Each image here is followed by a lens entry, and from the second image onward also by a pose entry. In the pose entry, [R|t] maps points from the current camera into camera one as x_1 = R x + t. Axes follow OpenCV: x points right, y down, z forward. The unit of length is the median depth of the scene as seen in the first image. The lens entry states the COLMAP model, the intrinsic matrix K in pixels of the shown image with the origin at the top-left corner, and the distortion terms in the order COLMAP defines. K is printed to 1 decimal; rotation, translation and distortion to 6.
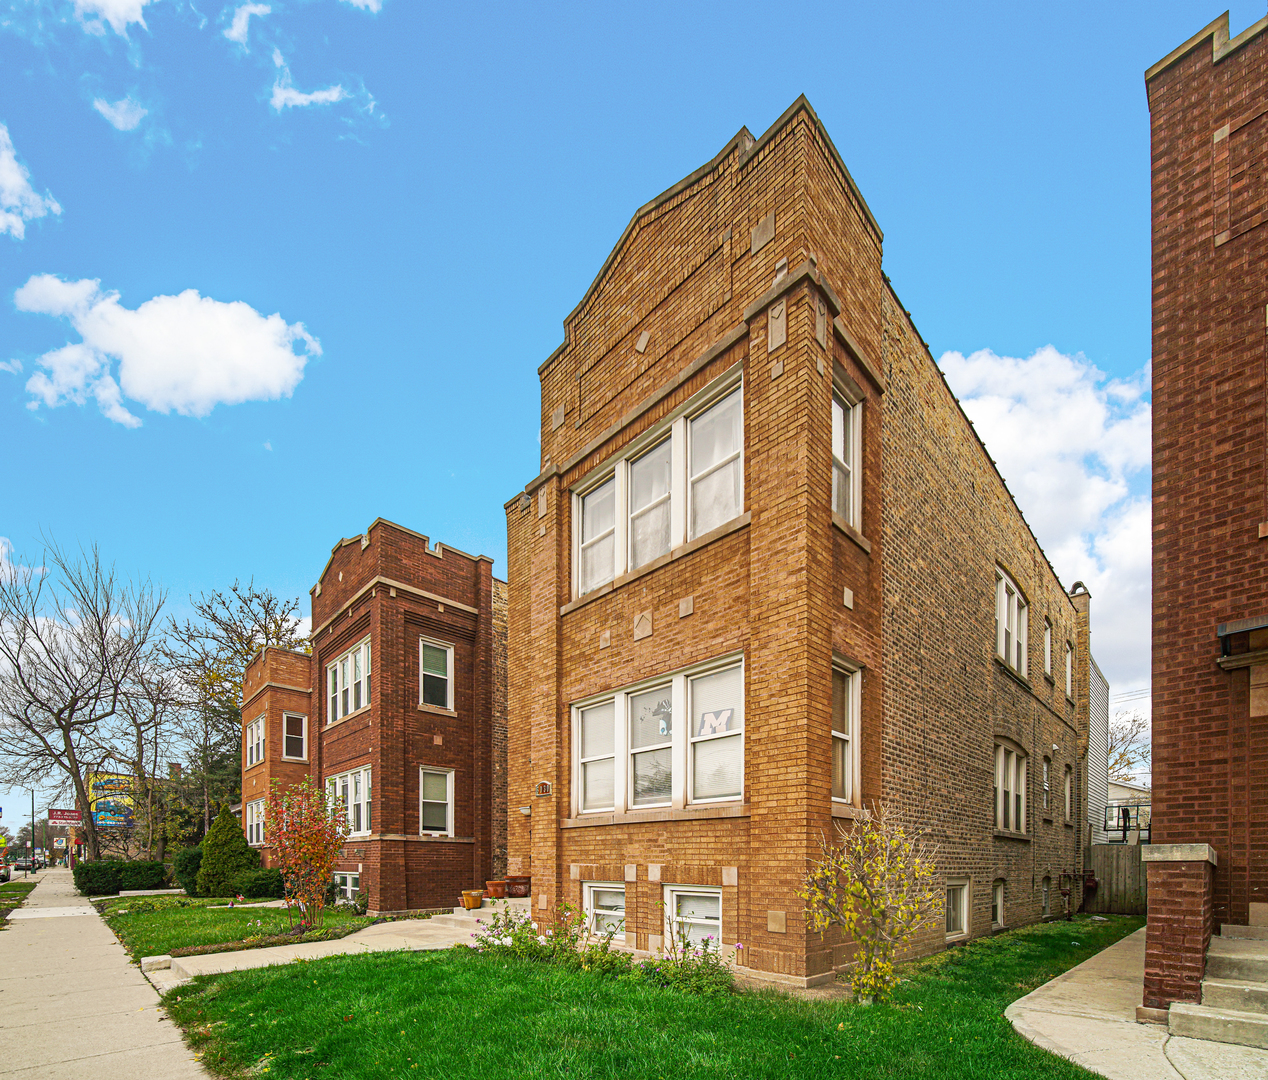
lens RADIAL K [[642.6, 0, 633.5], [0, 642.6, 569.5], [0, 0, 1]] dist [-0.000040, -0.000950]
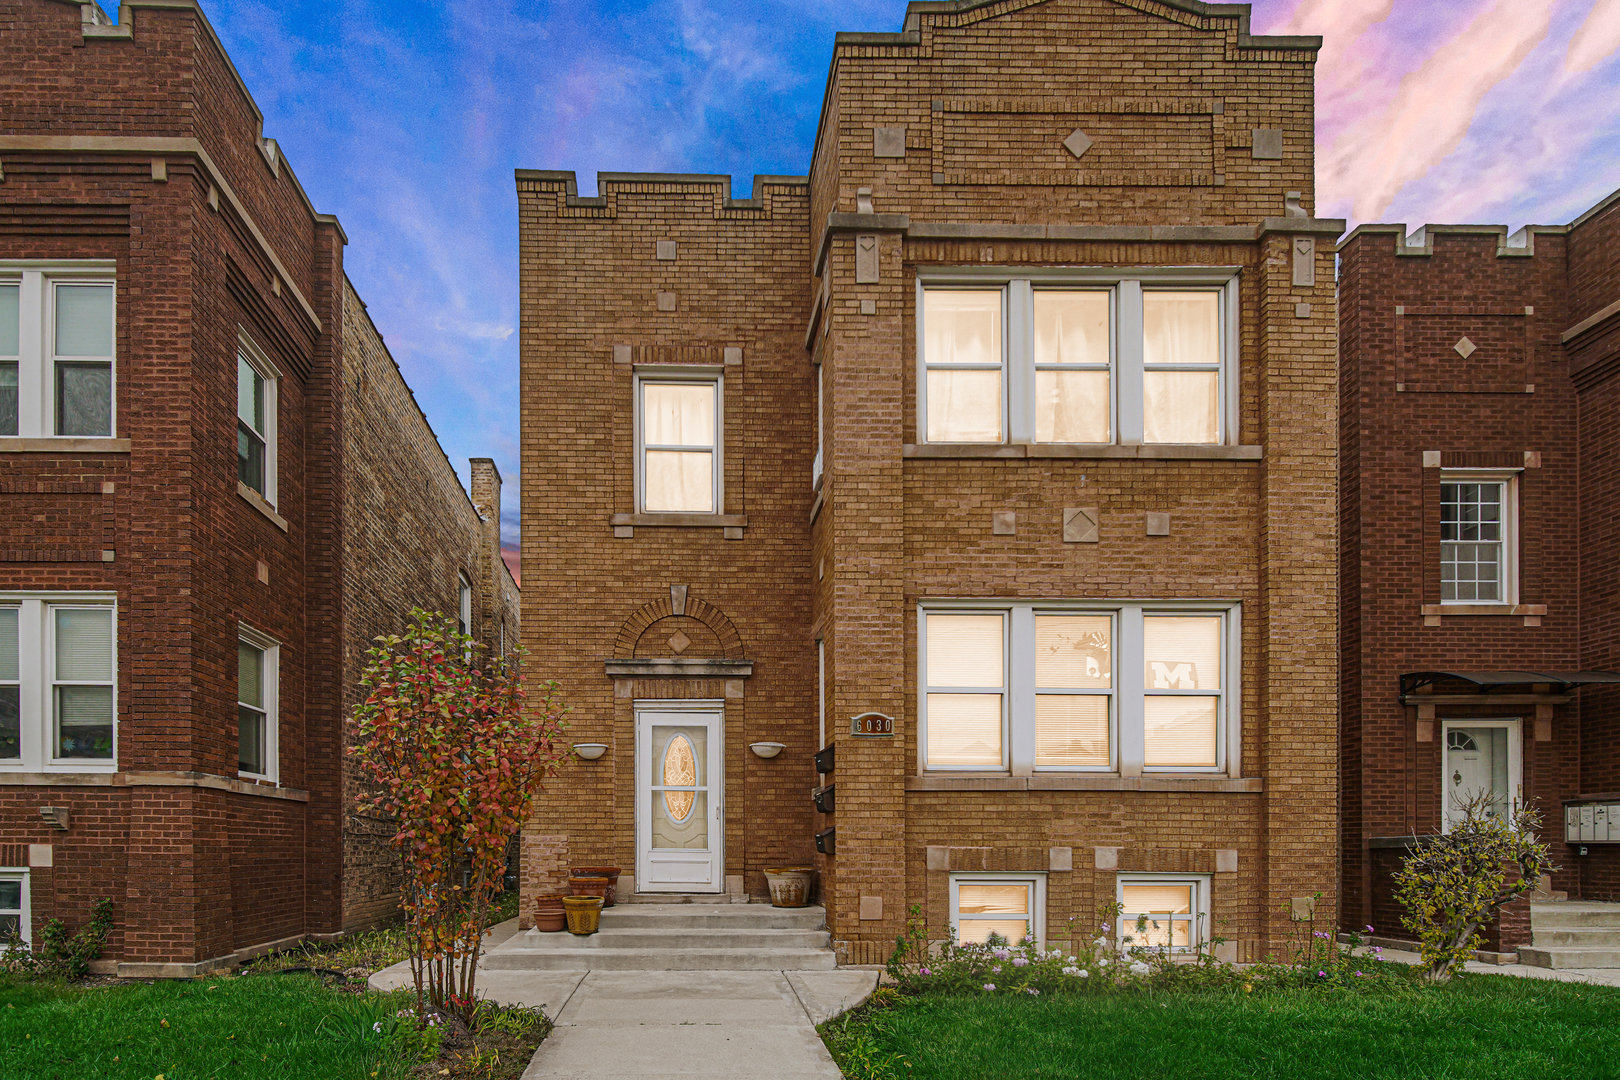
lens RADIAL K [[820.3, 0, 810.0], [0, 820.3, 540.0], [0, 0, 1]] dist [-0.003429, -0.000180]
pose [[0.601091, 0.280202, 0.748449, -0.968523], [-0.333637, 0.938989, -0.083586, 0.319713], [-0.726206, -0.199468, 0.657904, 0.697910]]
